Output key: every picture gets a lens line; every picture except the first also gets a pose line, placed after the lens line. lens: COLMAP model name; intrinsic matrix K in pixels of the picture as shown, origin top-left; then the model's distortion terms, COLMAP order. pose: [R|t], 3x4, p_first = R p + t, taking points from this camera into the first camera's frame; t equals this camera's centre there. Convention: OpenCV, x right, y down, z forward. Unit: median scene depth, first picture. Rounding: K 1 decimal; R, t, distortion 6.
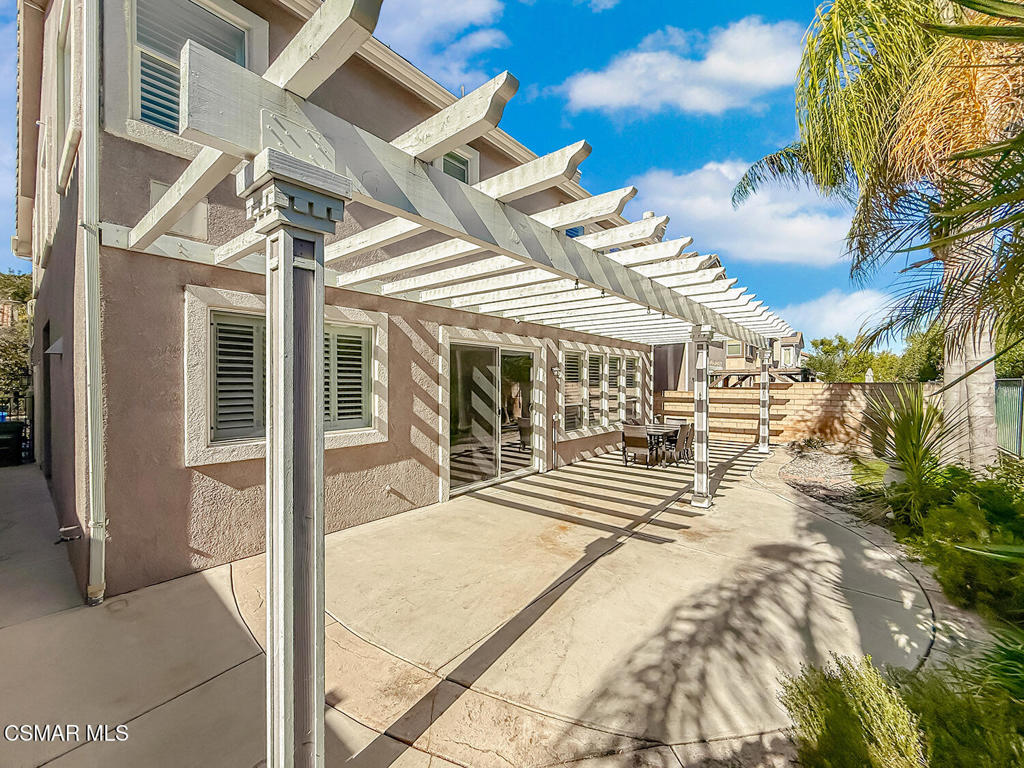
lens RADIAL K [[416.4, 0, 511.5], [0, 416.4, 380.4], [0, 0, 1]] dist [-0.001626, 0.000523]
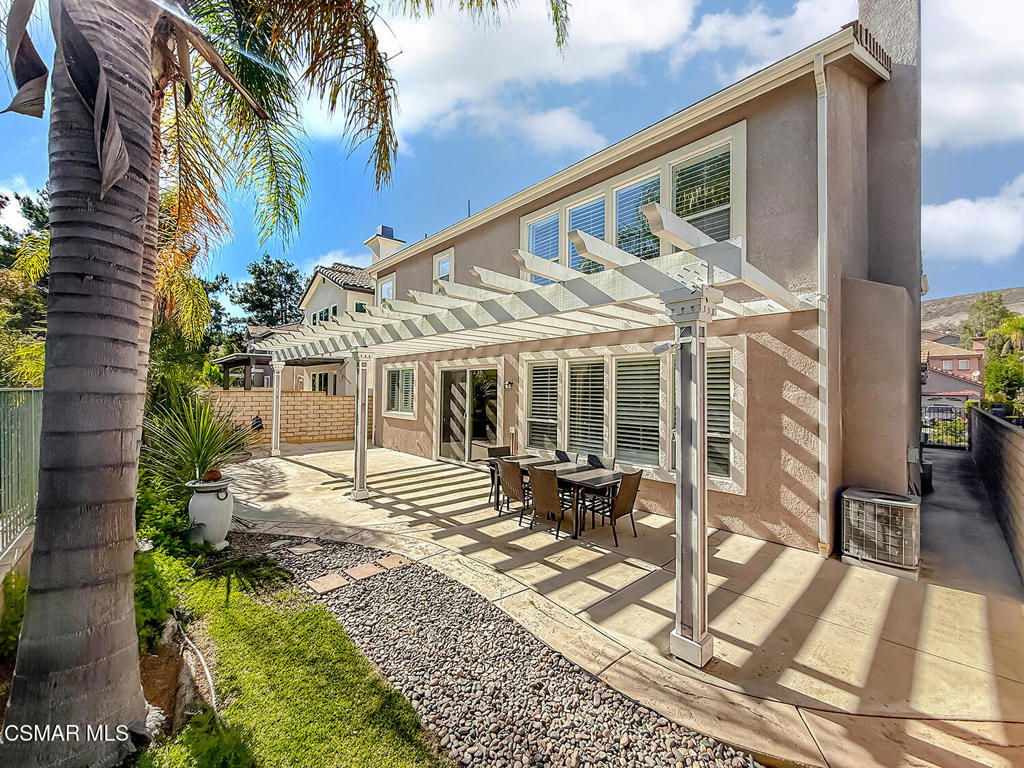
lens RADIAL K [[416.4, 0, 511.1], [0, 416.4, 386.1], [0, 0, 1]] dist [-0.001626, 0.000523]
pose [[-0.133204, -0.023269, -0.990815, 1.463184], [-0.013269, 0.999677, -0.021693, 0.005812], [0.991000, 0.010257, -0.133470, 1.462470]]
